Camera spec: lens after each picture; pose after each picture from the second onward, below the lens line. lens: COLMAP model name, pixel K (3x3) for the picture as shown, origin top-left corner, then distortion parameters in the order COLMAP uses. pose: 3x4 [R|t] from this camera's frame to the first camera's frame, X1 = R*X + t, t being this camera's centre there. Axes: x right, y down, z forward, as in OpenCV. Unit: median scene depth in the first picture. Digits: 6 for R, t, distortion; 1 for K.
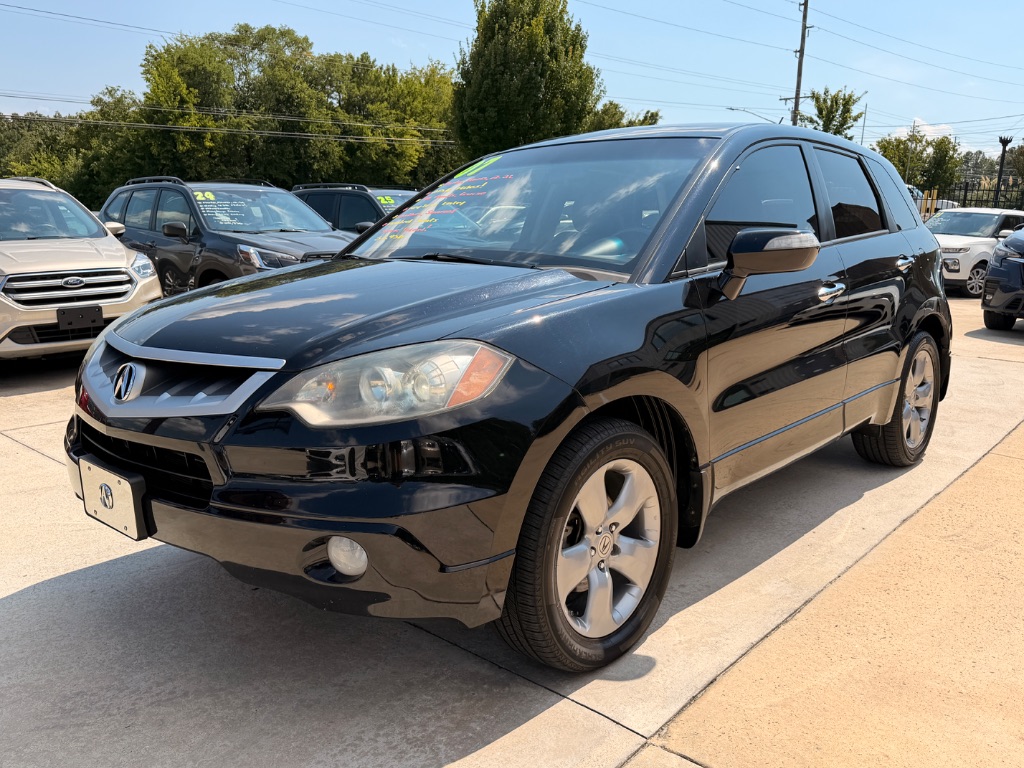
lens RADIAL K [[851.6, 0, 519.2], [0, 851.6, 385.3], [0, 0, 1]] dist [0.028339, -0.045229]
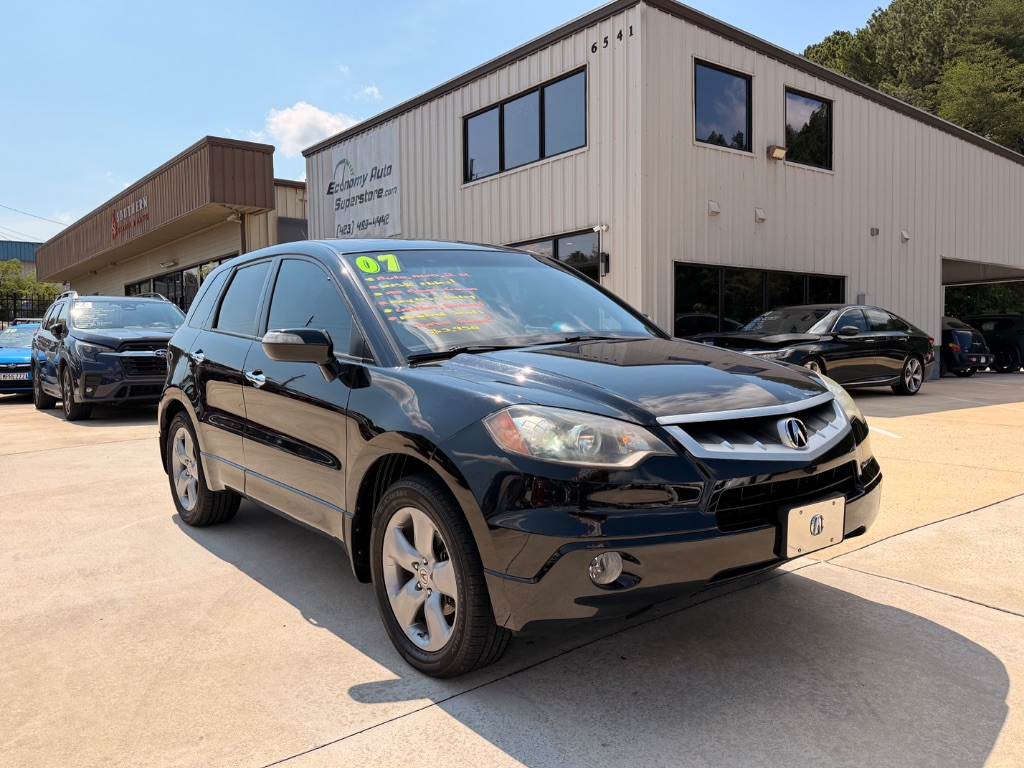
lens RADIAL K [[851.6, 0, 512.3], [0, 851.6, 385.9], [0, 0, 1]] dist [0.028339, -0.045229]
pose [[0.184440, -0.098050, 0.977941, -0.107824], [0.214285, 0.975086, 0.057349, -0.014274], [-0.959200, 0.198980, 0.200856, 0.069806]]
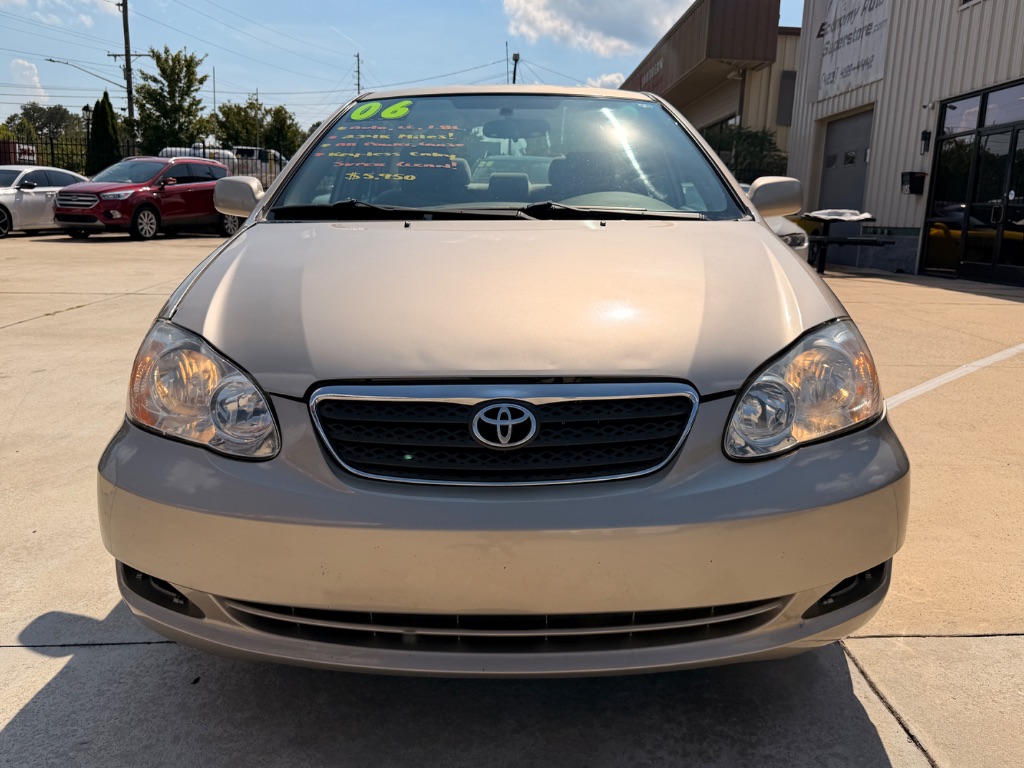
lens RADIAL K [[851.6, 0, 519.3], [0, 851.6, 383.9], [0, 0, 1]] dist [0.028339, -0.045229]
pose [[0.740322, -0.154503, 0.654257, -0.042498], [0.132349, 0.987681, 0.083482, -0.000644], [-0.659096, 0.024787, 0.751650, 0.028033]]
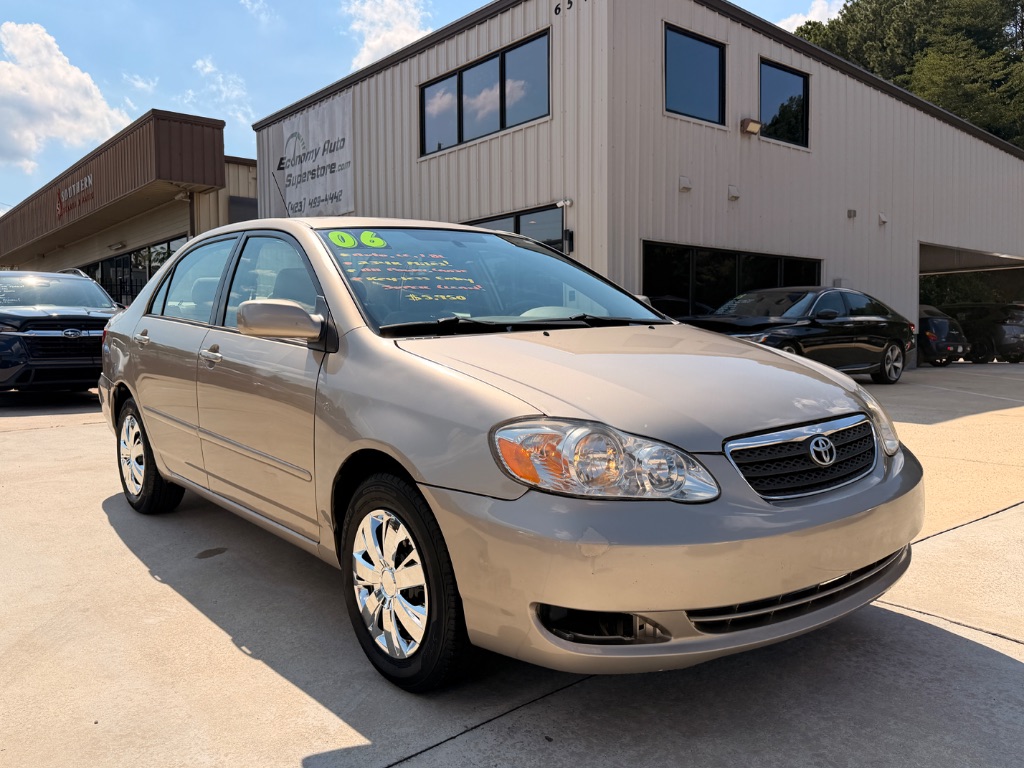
lens RADIAL K [[851.6, 0, 516.2], [0, 851.6, 383.0], [0, 0, 1]] dist [0.028339, -0.045229]
pose [[0.148540, -0.103778, 0.983446, -0.081706], [0.208674, 0.975375, 0.071408, -0.009517], [-0.966639, 0.194613, 0.166538, 0.069190]]
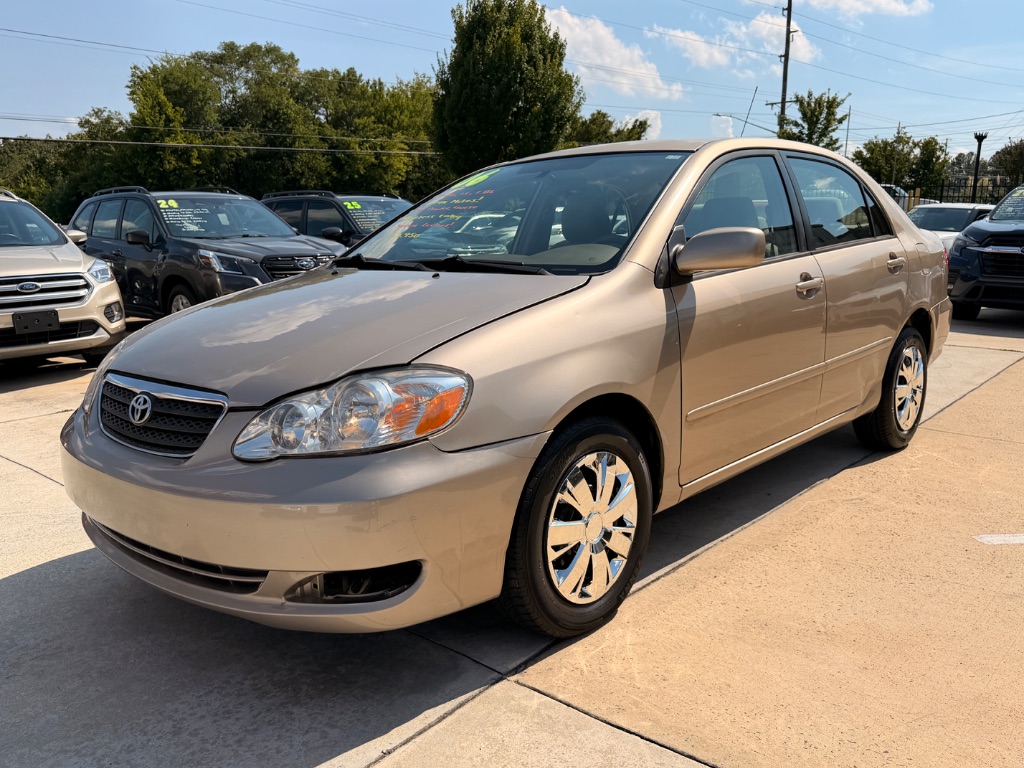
lens RADIAL K [[851.6, 0, 515.5], [0, 851.6, 395.3], [0, 0, 1]] dist [0.028339, -0.045229]
pose [[0.999724, -0.023342, -0.002826, 0.010233], [0.023333, 0.999723, -0.003076, 0.004418], [0.002897, 0.003009, 0.999991, -0.002391]]
